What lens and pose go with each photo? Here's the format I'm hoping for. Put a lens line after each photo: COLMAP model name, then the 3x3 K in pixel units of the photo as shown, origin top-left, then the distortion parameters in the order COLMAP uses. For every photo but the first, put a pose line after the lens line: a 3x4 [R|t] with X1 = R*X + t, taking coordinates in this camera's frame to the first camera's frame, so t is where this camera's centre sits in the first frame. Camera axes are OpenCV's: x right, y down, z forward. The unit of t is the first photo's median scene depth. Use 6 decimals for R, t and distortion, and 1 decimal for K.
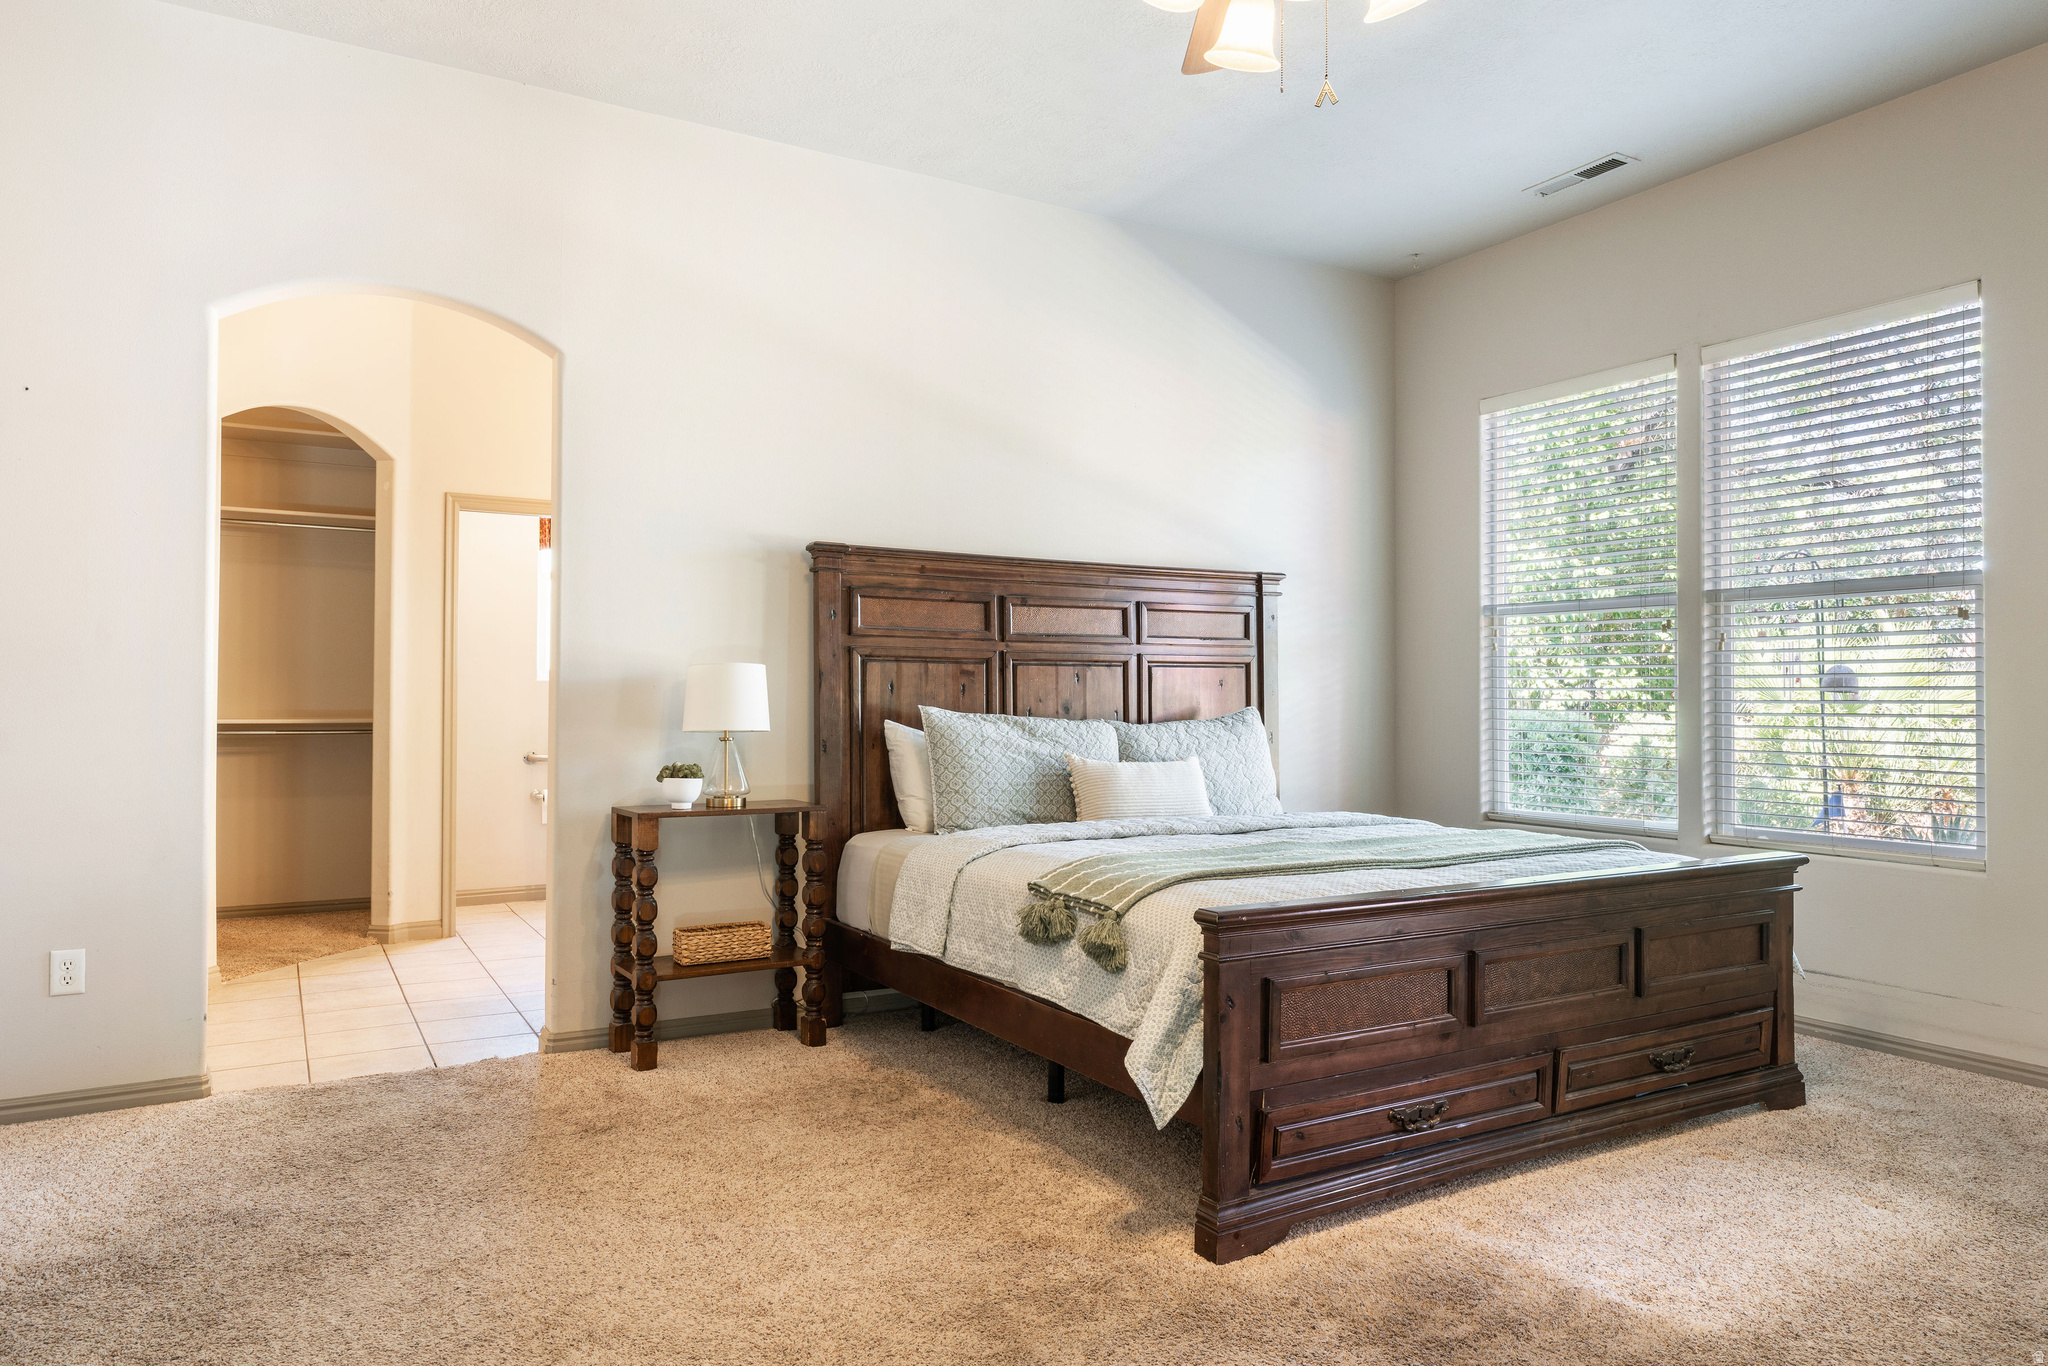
lens RADIAL K [[1301.4, 0, 1021.4], [0, 1301.4, 686.8], [0, 0, 1]] dist [0.005877, -0.000050]
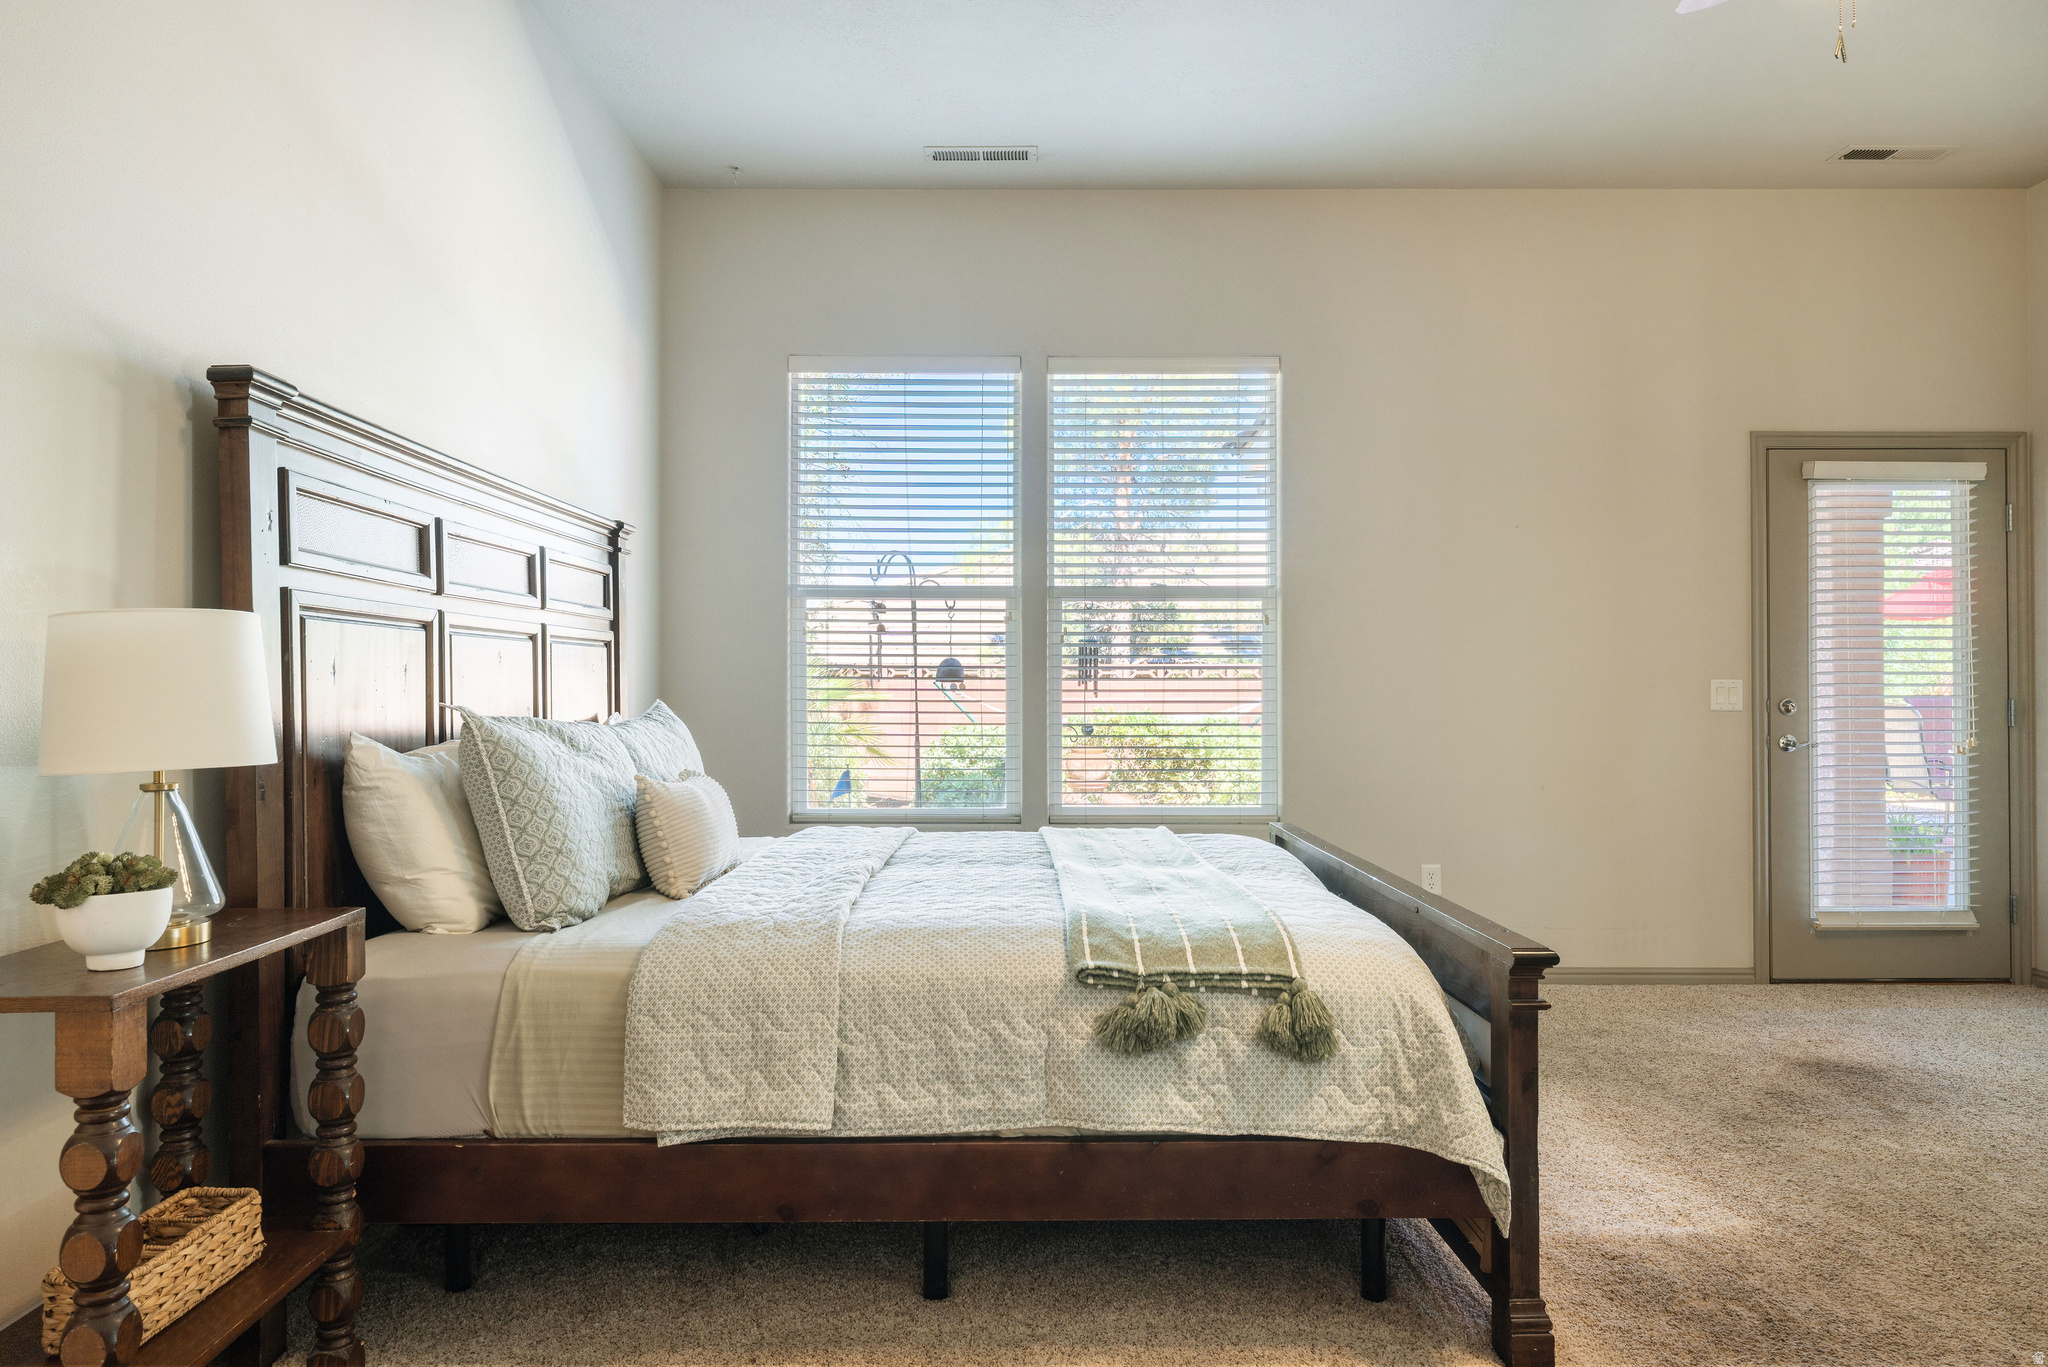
lens RADIAL K [[1301.4, 0, 1019.7], [0, 1301.4, 684.8], [0, 0, 1]] dist [0.005877, -0.000050]
pose [[0.503593, -0.000276, 0.863941, -0.427585], [-0.006278, 0.999972, 0.003979, 0.002446], [-0.863918, -0.007428, 0.503578, 0.508276]]
